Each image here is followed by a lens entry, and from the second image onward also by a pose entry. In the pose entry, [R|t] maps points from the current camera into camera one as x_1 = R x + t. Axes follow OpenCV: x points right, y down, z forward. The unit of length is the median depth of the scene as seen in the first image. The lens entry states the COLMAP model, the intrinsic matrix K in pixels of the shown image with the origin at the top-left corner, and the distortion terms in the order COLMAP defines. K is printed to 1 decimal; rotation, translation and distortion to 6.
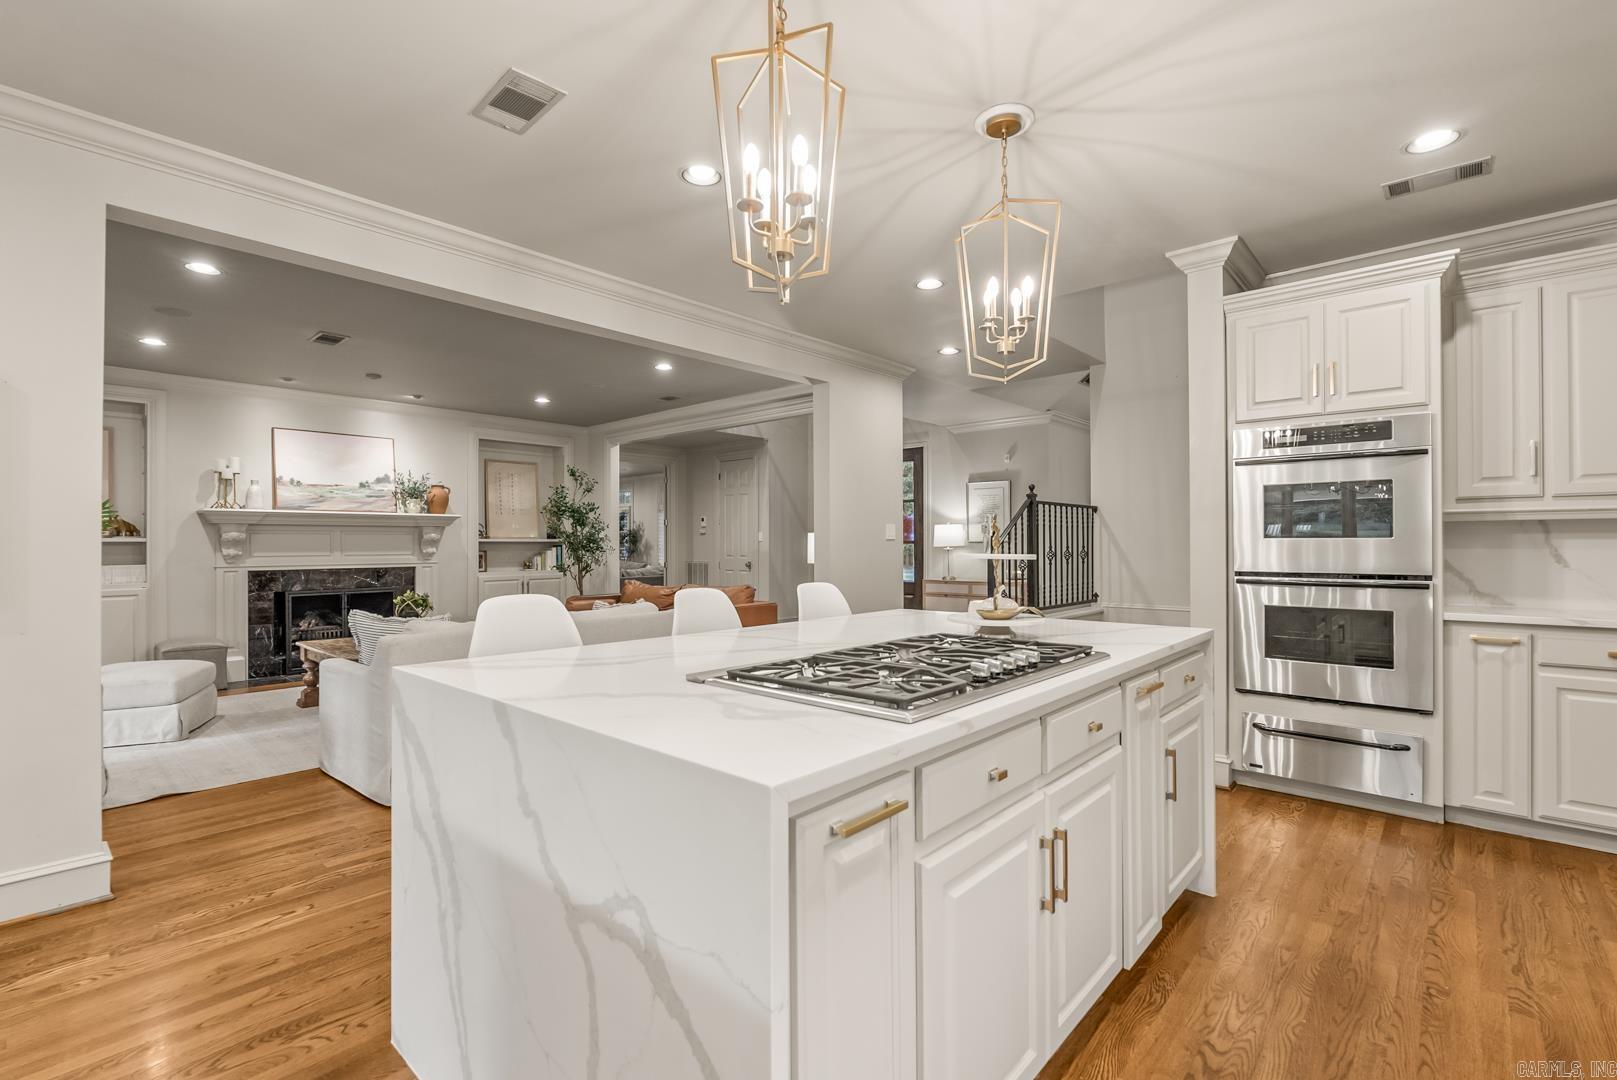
lens RADIAL K [[725.2, 0, 808.5], [0, 725.2, 540.0], [0, 0, 1]] dist [-0.001914, 0.000098]
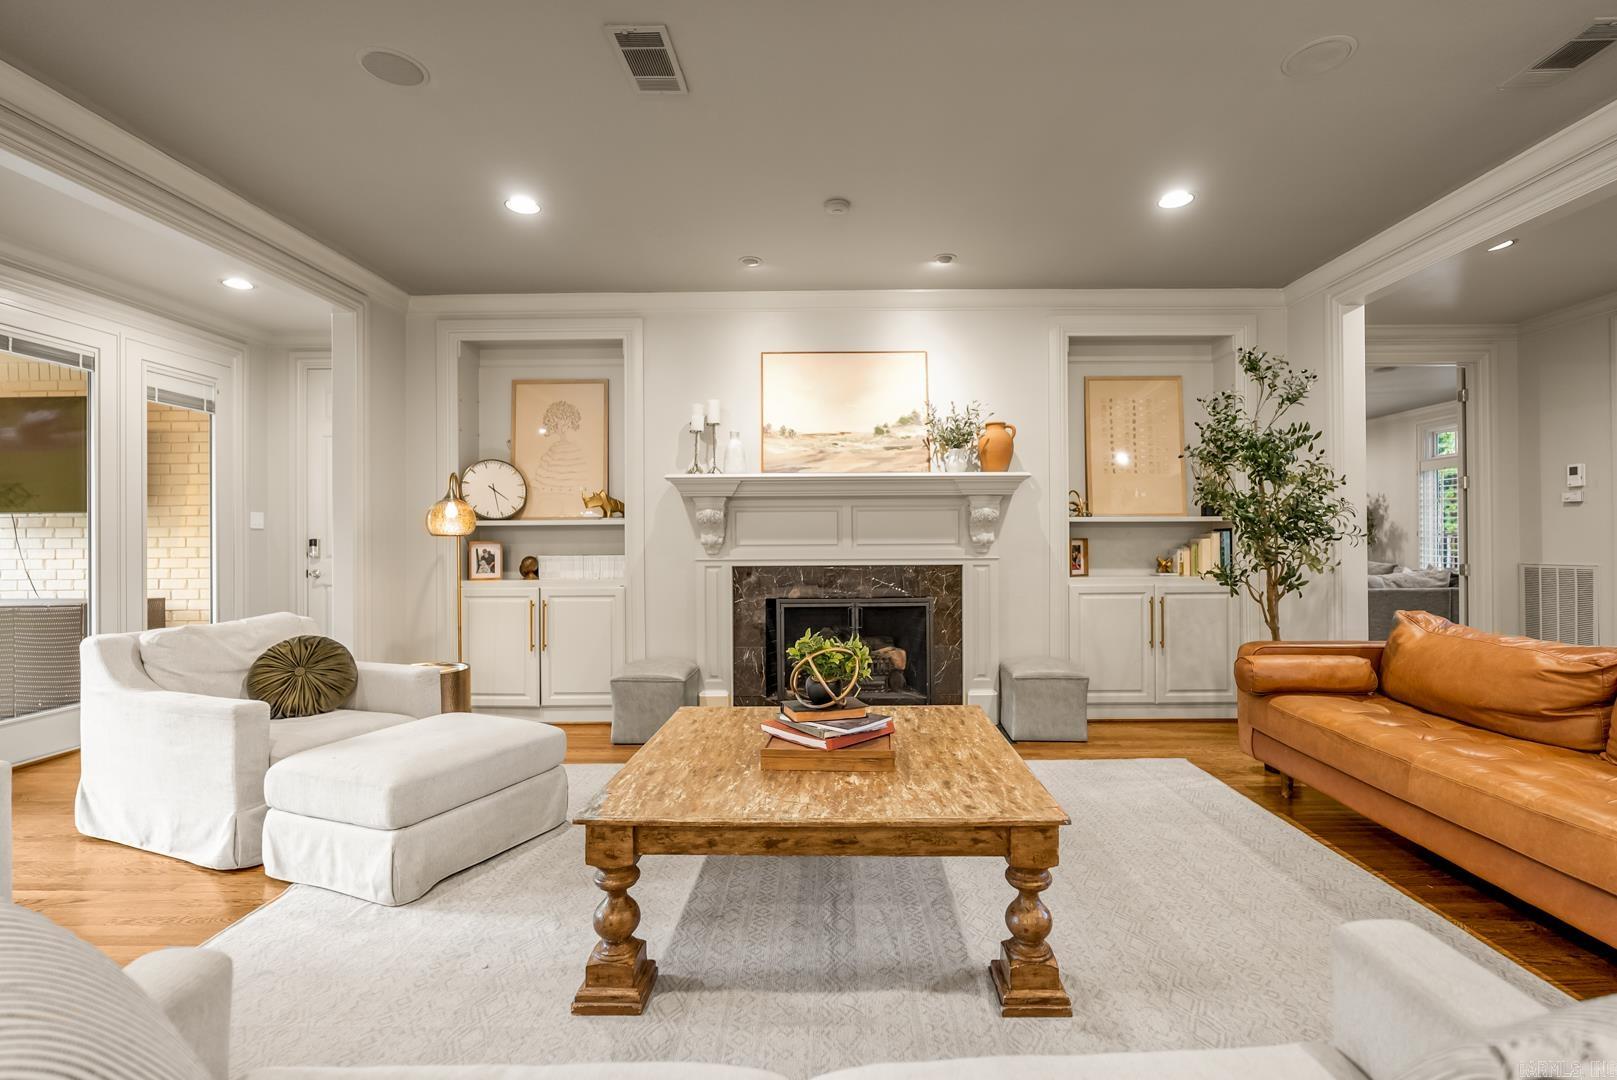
lens RADIAL K [[745.3, 0, 834.0], [0, 745.3, 535.1], [0, 0, 1]] dist [-0.002671, -0.000193]
pose [[0.671972, -0.003718, -0.740567, -0.160458], [0.006603, 0.999978, 0.000971, 0.011075], [0.740547, -0.005542, 0.671981, 0.504594]]
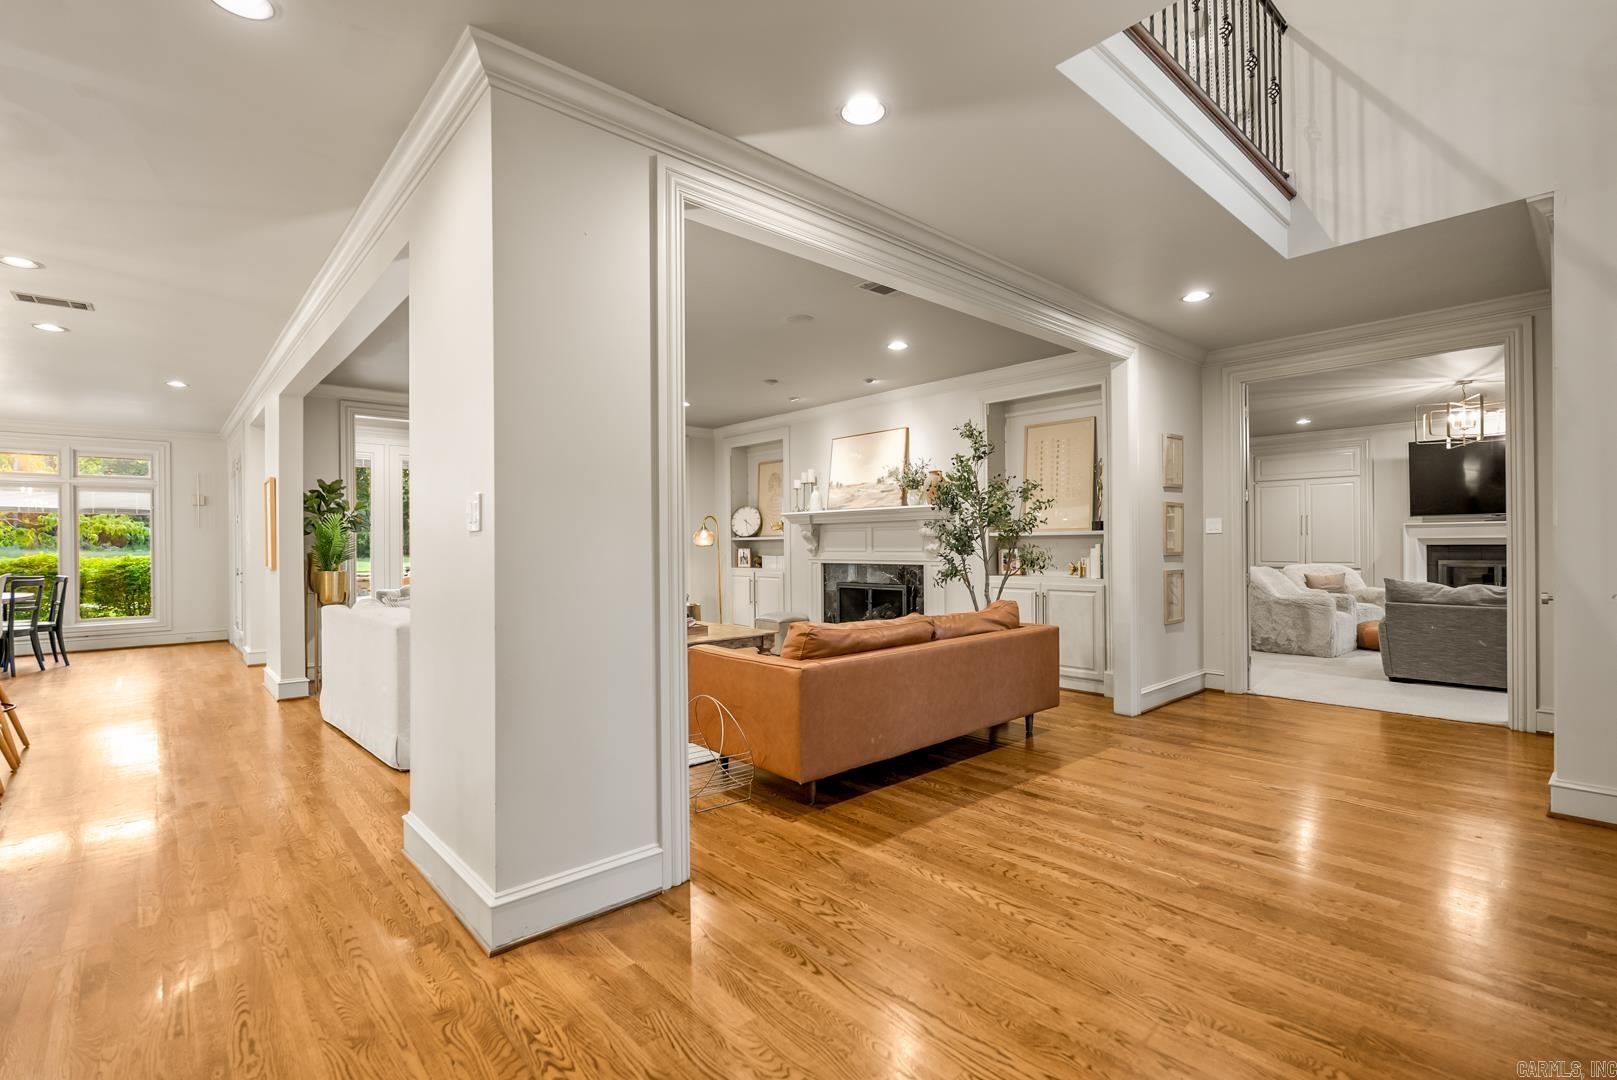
lens RADIAL K [[725.2, 0, 808.5], [0, 725.2, 540.0], [0, 0, 1]] dist [-0.001914, 0.000098]
pose [[-0.091049, -0.000387, -0.995846, 0.352842], [0.013499, 0.999908, -0.001622, 0.005336], [0.995755, -0.013591, -0.091035, 0.915832]]
